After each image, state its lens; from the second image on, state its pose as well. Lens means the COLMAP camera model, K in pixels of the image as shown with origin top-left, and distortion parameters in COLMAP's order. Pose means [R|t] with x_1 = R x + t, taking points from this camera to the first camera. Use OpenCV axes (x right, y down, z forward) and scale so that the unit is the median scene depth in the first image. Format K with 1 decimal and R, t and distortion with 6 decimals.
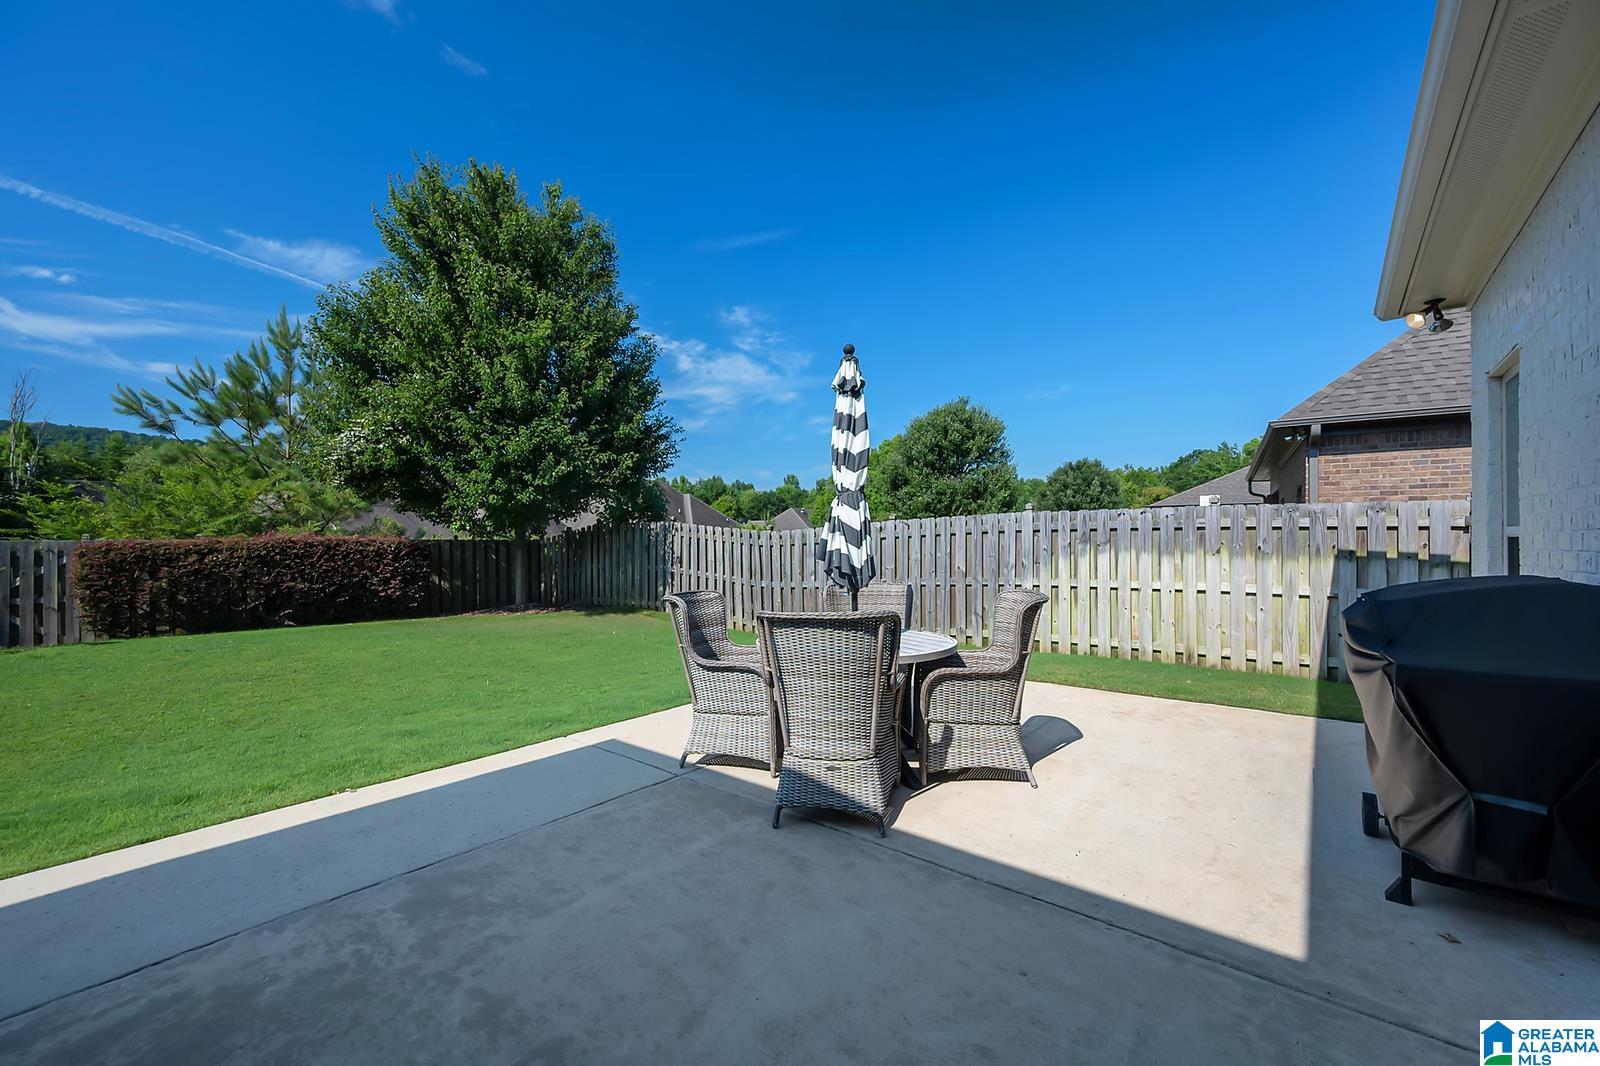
lens RADIAL K [[639.1, 0, 800.0], [0, 639.1, 533.0], [0, 0, 1]] dist [-0.000889, -0.000112]
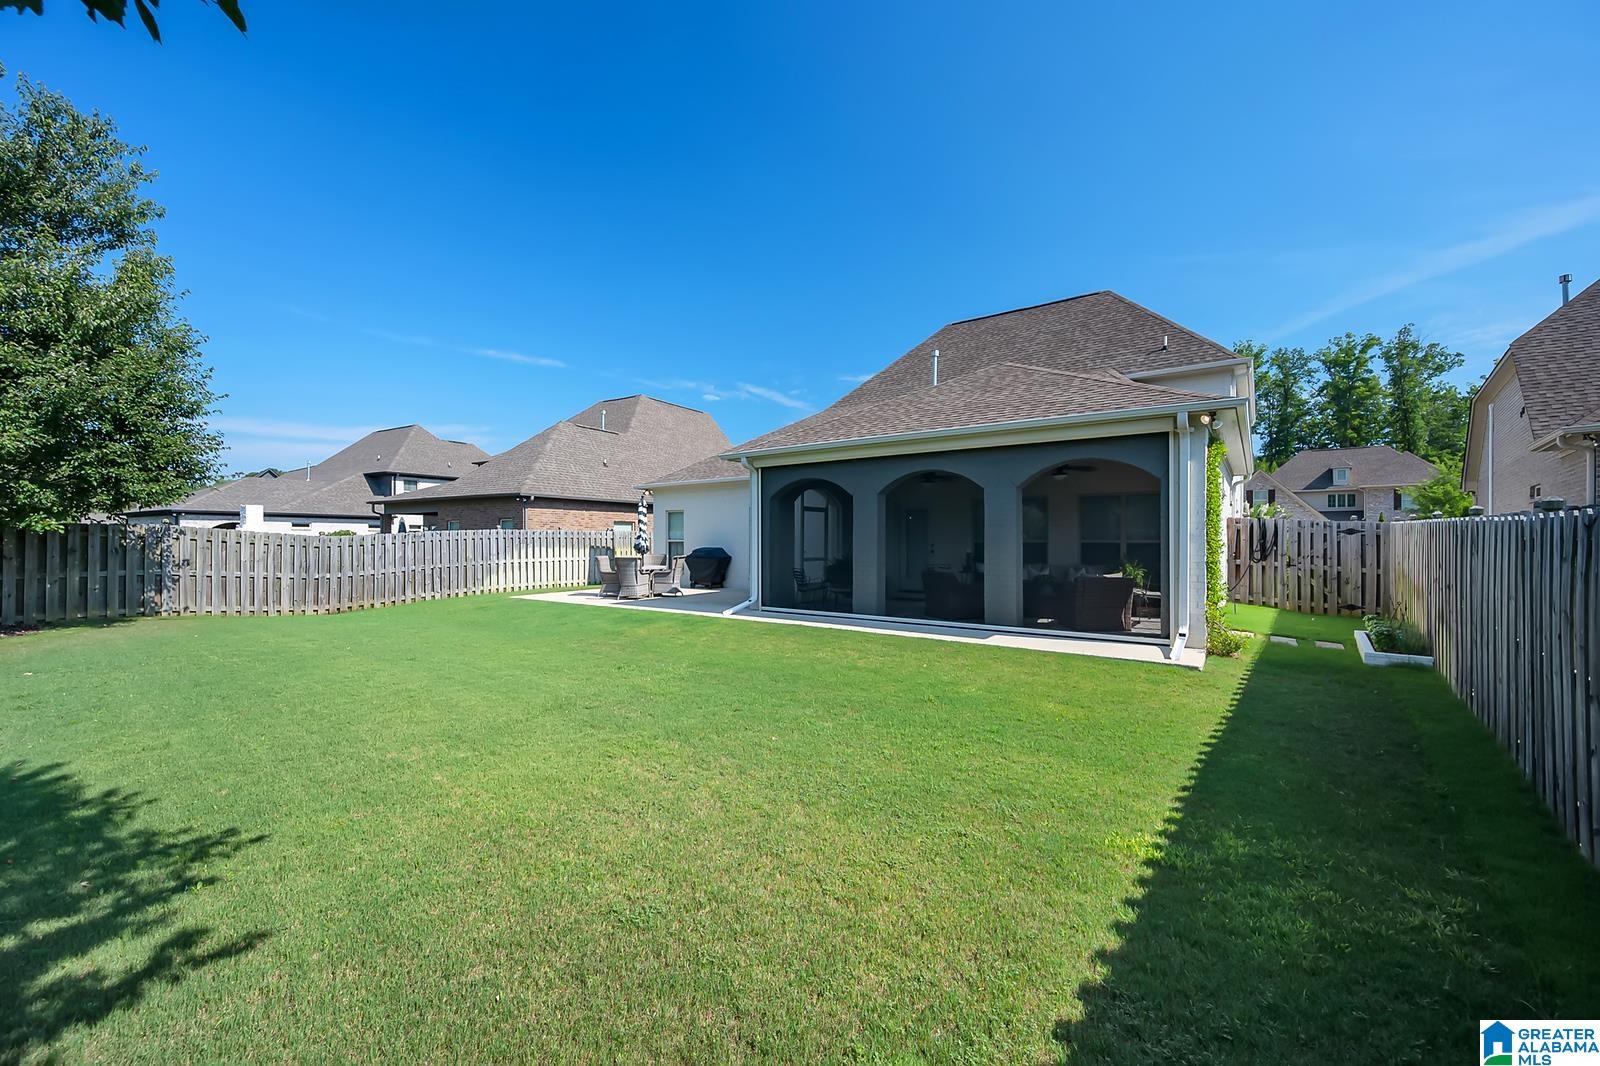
lens RADIAL K [[639.1, 0, 800.0], [0, 639.1, 533.0], [0, 0, 1]] dist [-0.000889, -0.000112]
pose [[-0.099862, 0.013240, 0.994913, -1.327108], [-0.016435, 0.999753, -0.014954, -0.004068], [-0.994866, -0.017844, -0.099620, 0.156535]]
